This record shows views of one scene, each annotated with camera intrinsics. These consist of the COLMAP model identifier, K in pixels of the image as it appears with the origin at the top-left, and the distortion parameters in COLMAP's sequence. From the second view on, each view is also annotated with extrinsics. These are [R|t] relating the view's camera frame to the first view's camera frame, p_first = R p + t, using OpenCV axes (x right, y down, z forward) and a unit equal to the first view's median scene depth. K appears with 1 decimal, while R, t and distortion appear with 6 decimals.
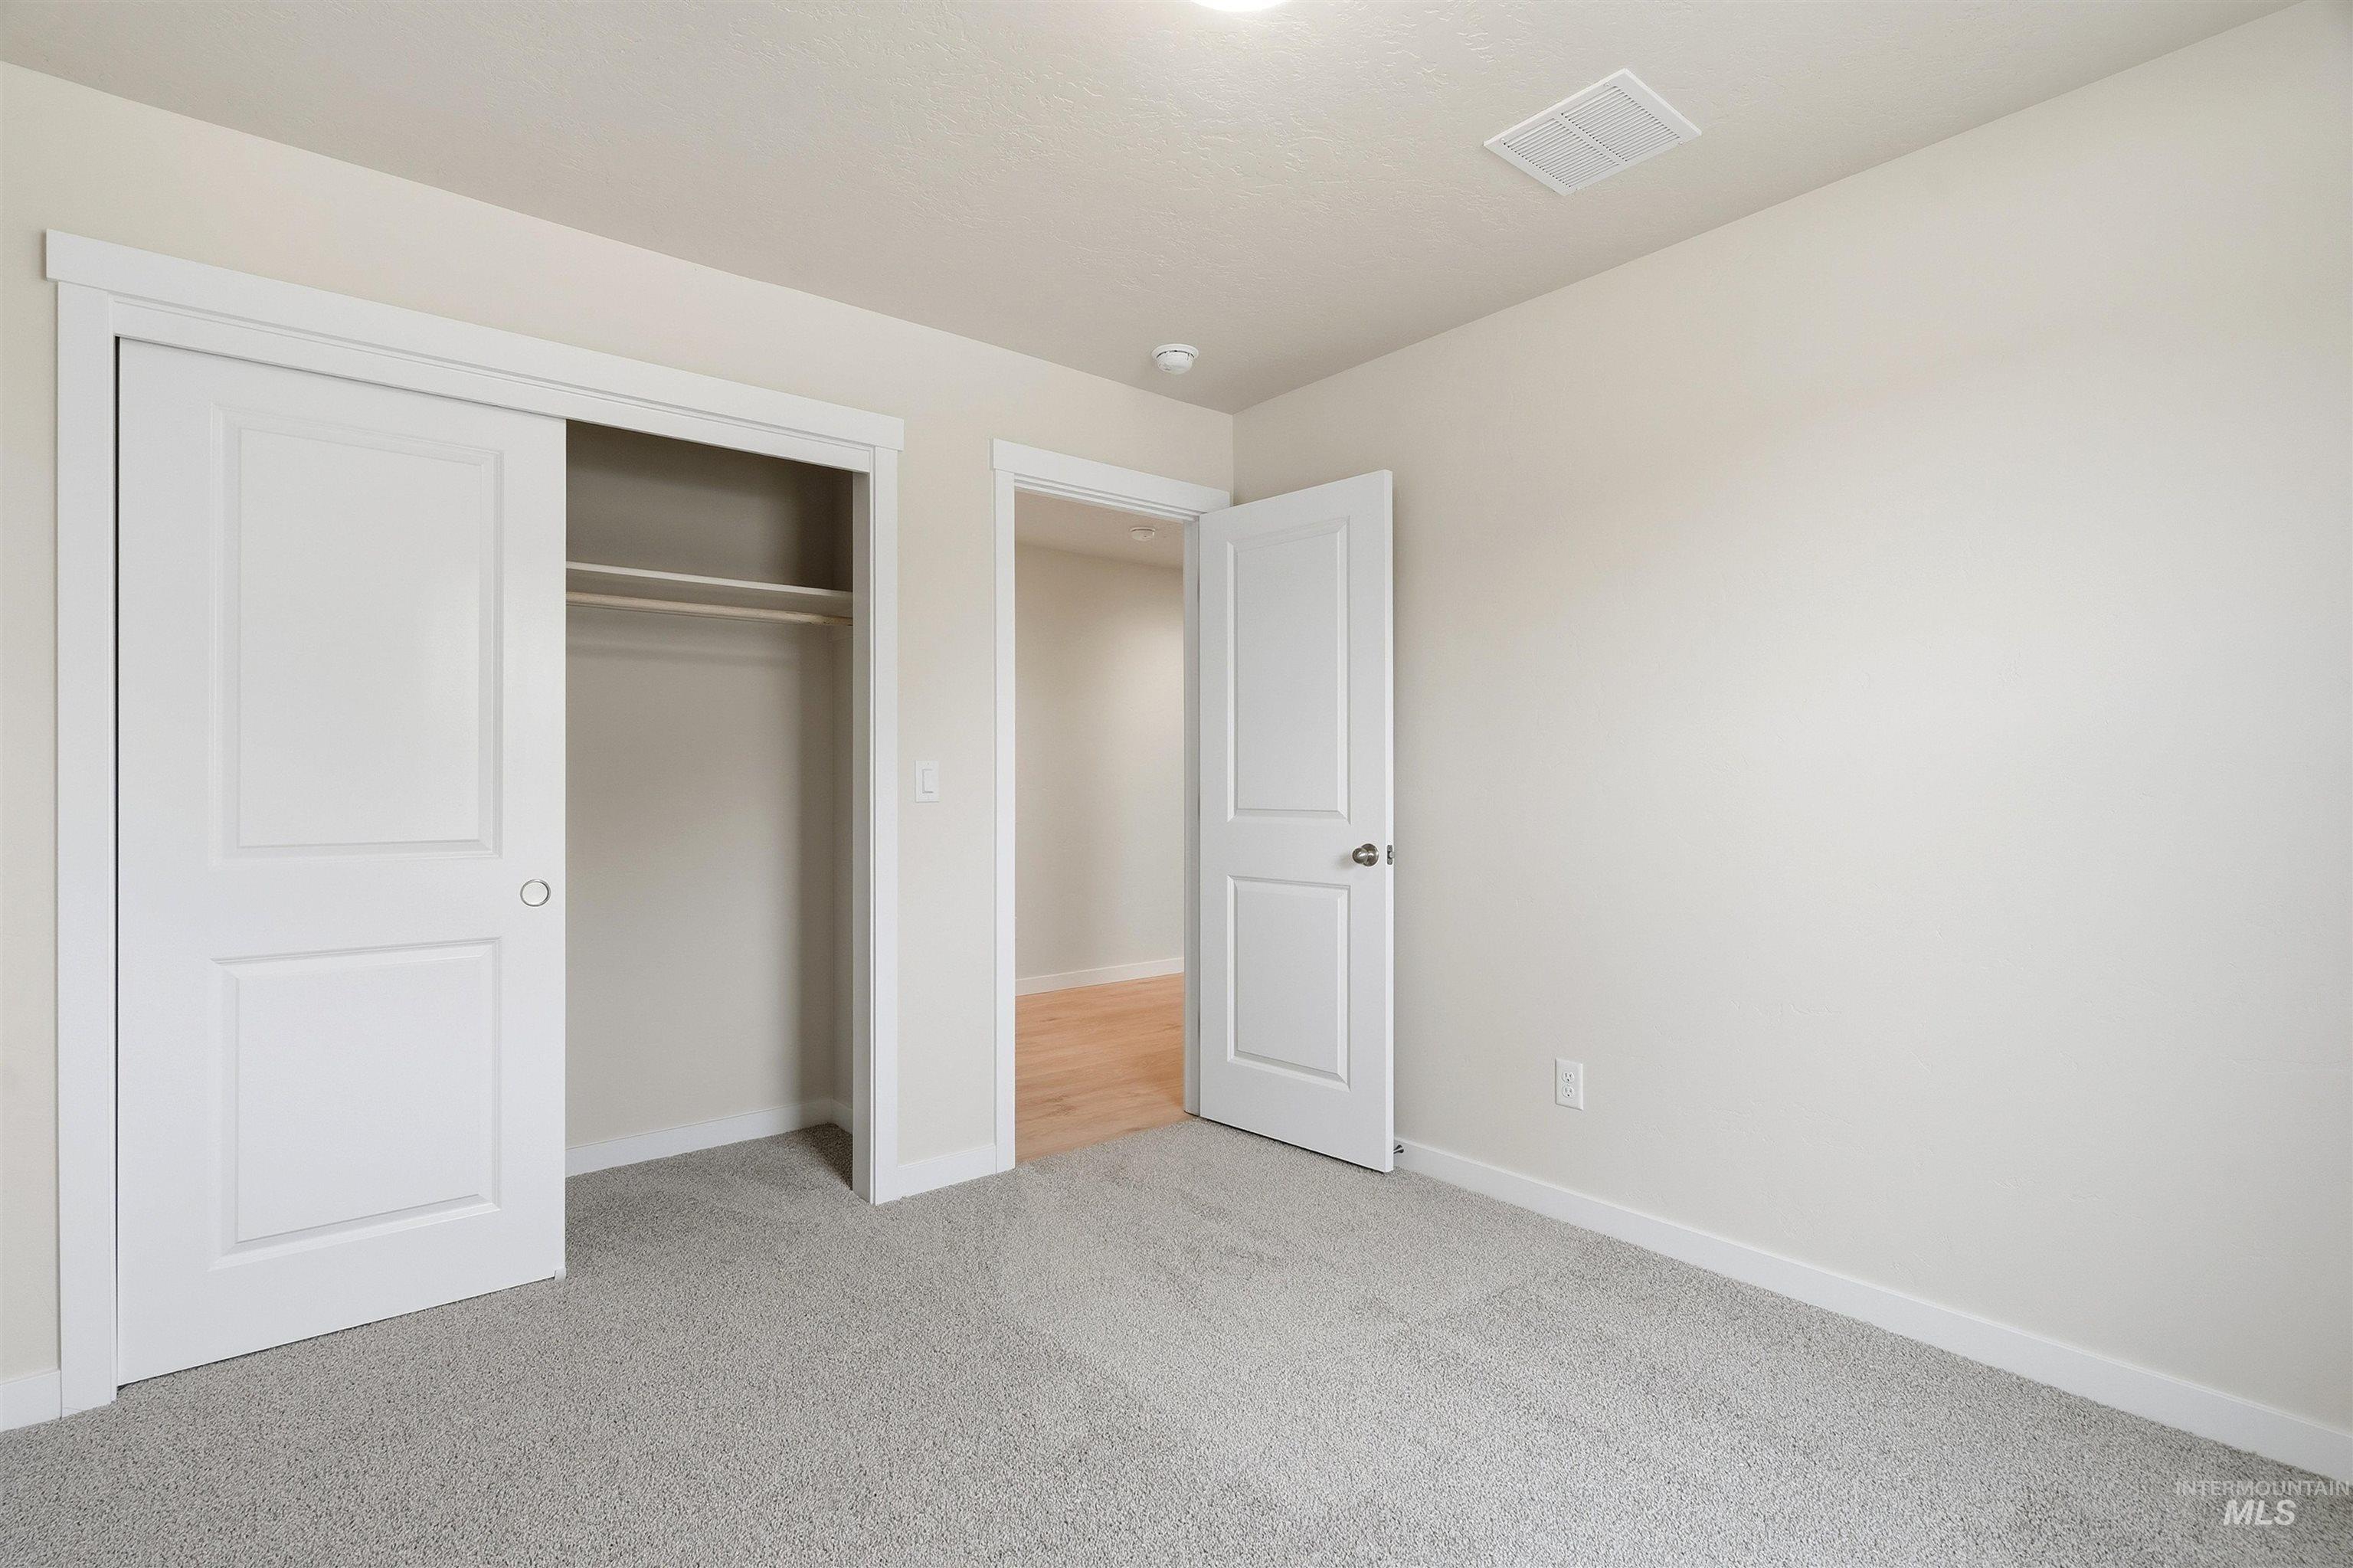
lens RADIAL K [[1077.1, 0, 1176.4], [0, 1077.1, 791.3], [0, 0, 1]] dist [-0.002067, 0.001292]
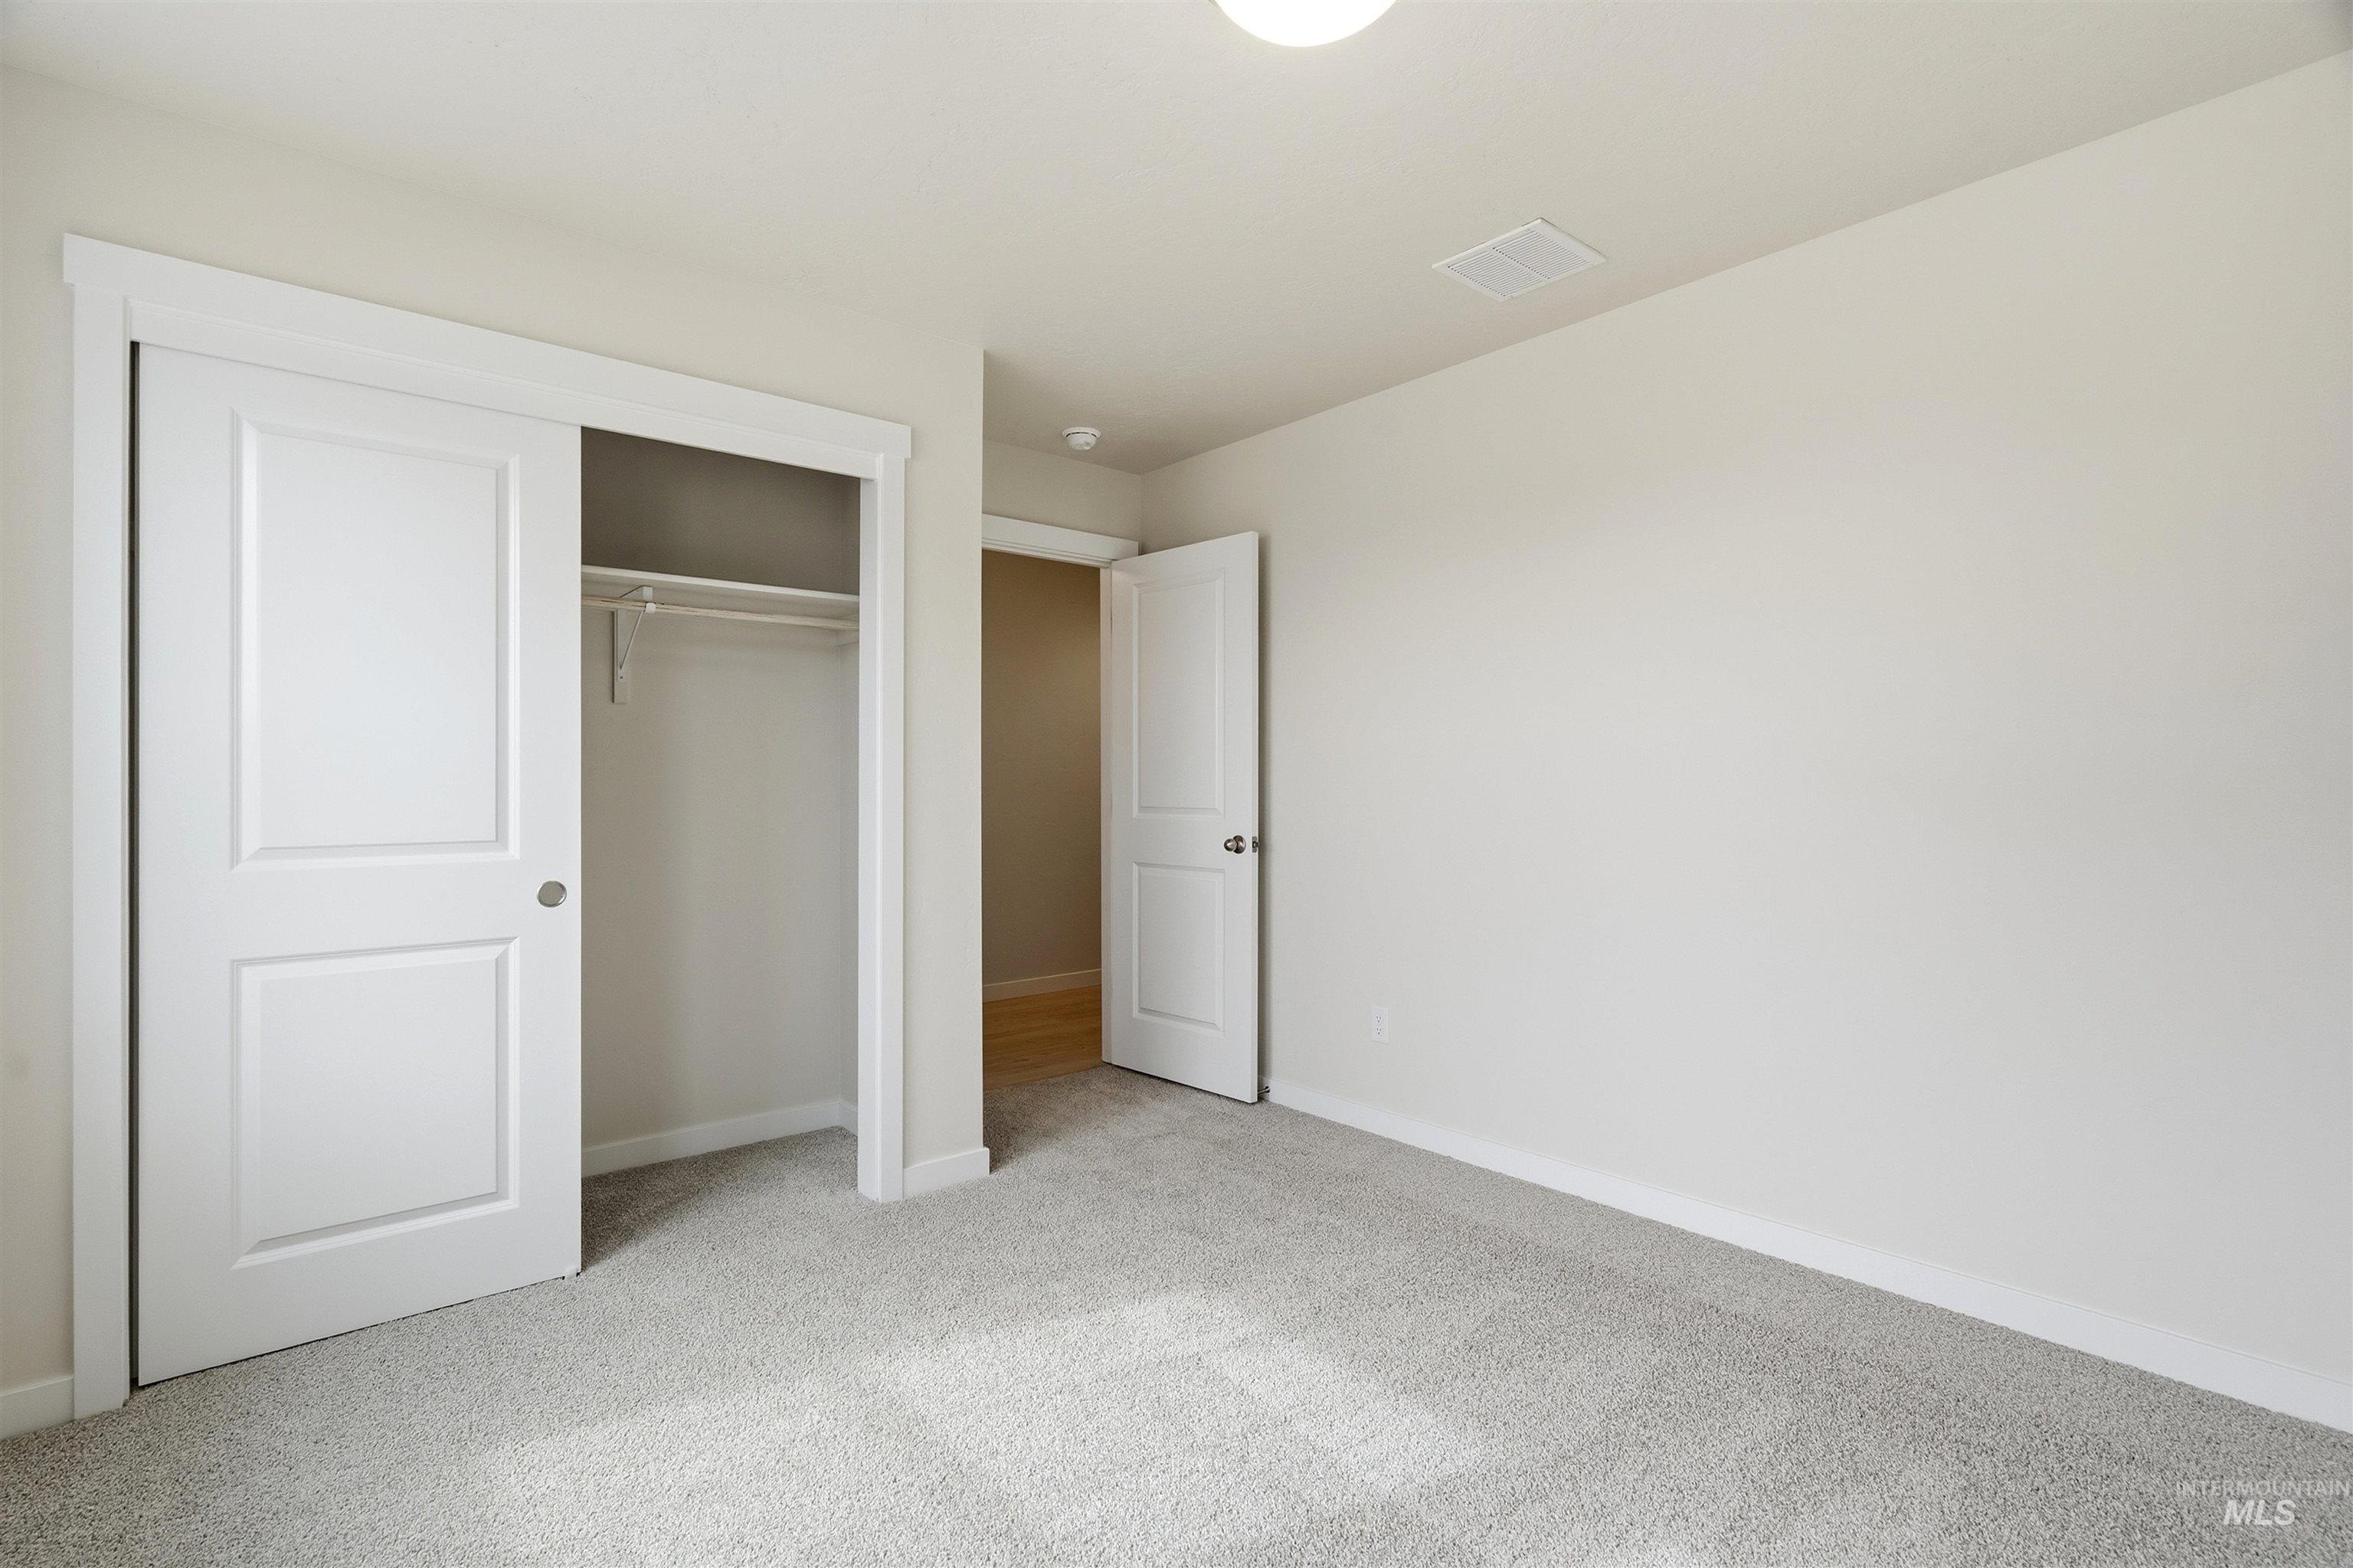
lens RADIAL K [[1077.1, 0, 1177.7], [0, 1077.1, 791.6], [0, 0, 1]] dist [-0.002067, 0.001292]
pose [[0.999952, -0.001527, -0.009673, 0.115709], [0.001507, 0.999997, -0.002057, 0.001152], [0.009676, 0.002042, 0.999951, -0.213204]]
